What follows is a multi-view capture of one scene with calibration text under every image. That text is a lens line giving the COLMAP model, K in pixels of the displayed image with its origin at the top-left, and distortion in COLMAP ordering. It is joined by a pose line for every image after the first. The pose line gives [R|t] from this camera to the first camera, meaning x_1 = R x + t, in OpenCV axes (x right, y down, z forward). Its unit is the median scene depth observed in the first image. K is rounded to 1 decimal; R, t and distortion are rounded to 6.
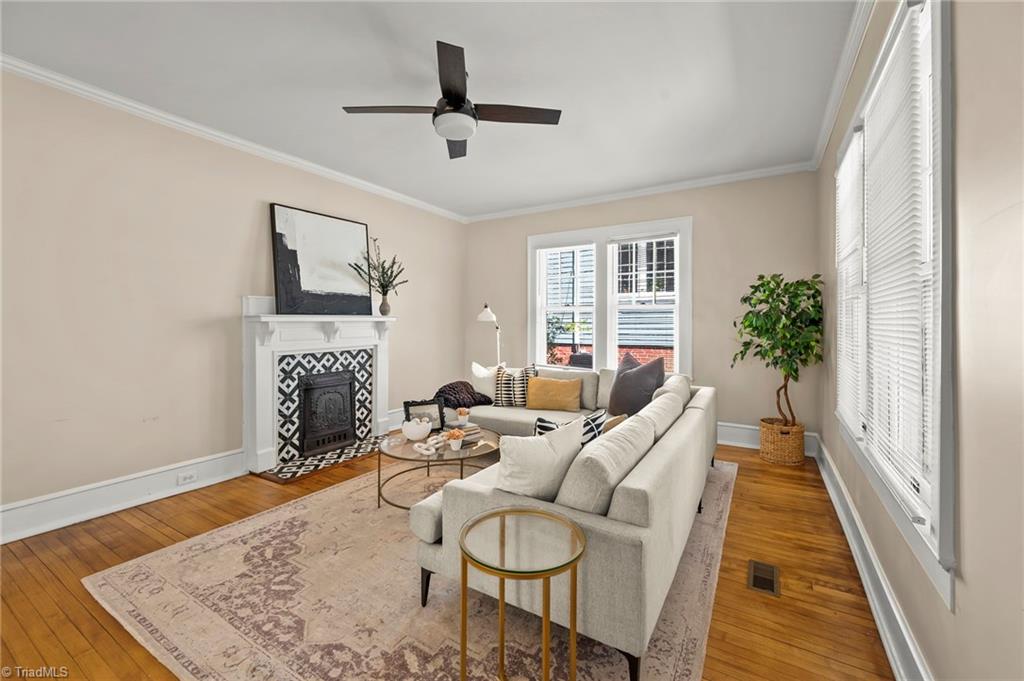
lens RADIAL K [[412.7, 0, 526.0], [0, 412.7, 320.1], [0, 0, 1]] dist [0.003364, -0.000171]
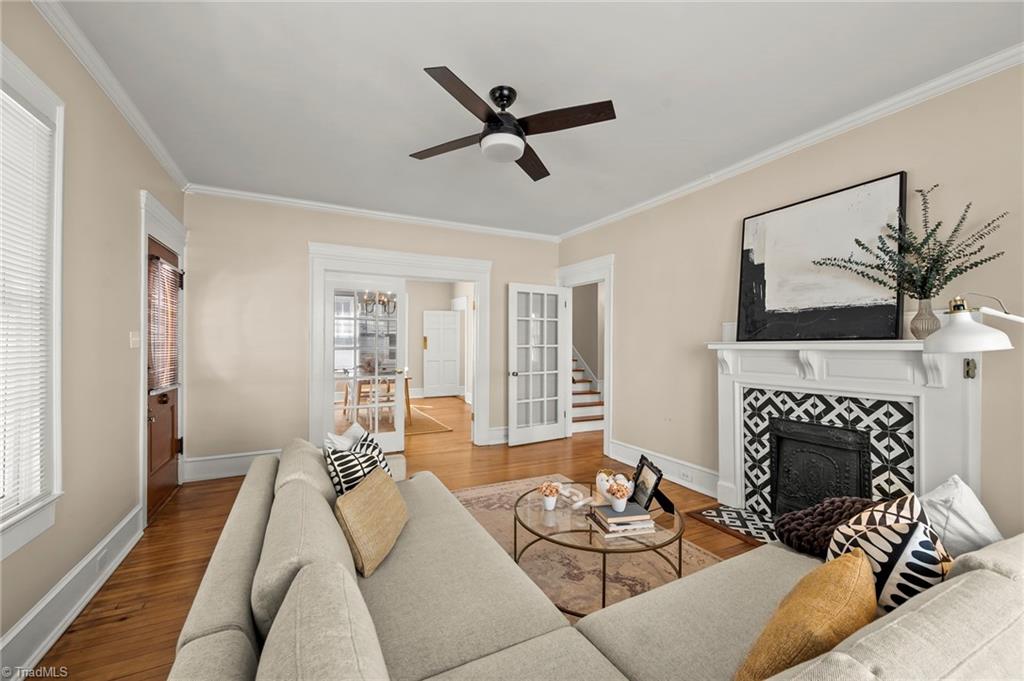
lens RADIAL K [[412.7, 0, 508.6], [0, 412.7, 344.0], [0, 0, 1]] dist [0.003364, -0.000171]
pose [[-0.536563, -0.006284, -0.843837, 0.402908], [-0.004994, 0.999978, -0.004272, -0.001240], [0.843845, 0.001922, -0.536583, 0.983488]]
